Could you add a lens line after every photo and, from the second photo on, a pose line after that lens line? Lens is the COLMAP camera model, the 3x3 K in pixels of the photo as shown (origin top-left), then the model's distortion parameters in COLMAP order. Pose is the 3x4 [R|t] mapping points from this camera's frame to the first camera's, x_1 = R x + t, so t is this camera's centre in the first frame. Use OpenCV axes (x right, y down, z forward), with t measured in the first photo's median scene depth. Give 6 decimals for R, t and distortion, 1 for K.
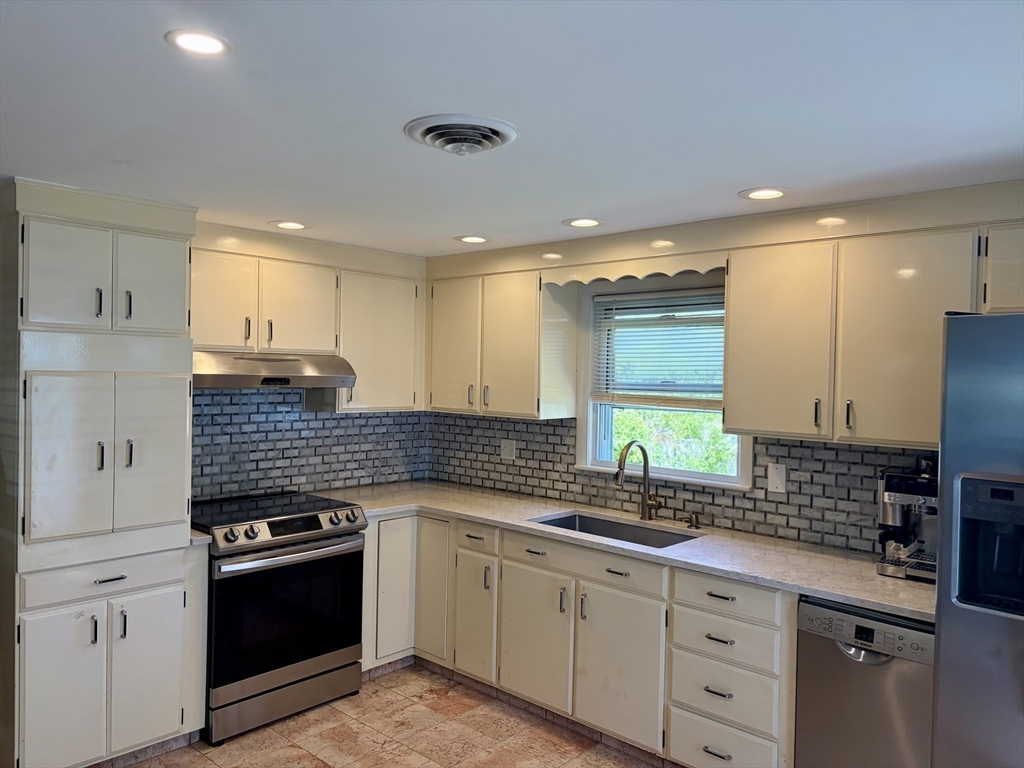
lens RADIAL K [[772.5, 0, 502.8], [0, 772.5, 362.8], [0, 0, 1]] dist [0.045369, -0.064659]
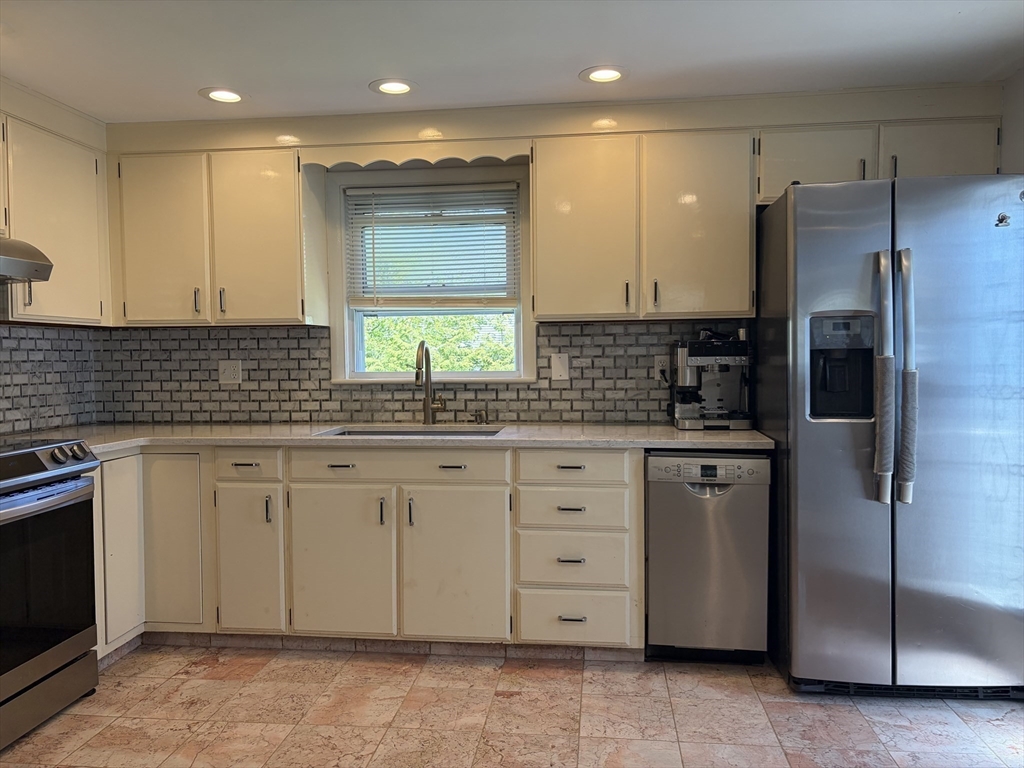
lens RADIAL K [[772.5, 0, 508.6], [0, 772.5, 374.9], [0, 0, 1]] dist [0.045369, -0.064659]
pose [[0.797978, -0.041441, 0.601260, -0.314812], [0.021499, 0.998956, 0.040319, 0.108157], [-0.602303, -0.019247, 0.798036, 0.189012]]
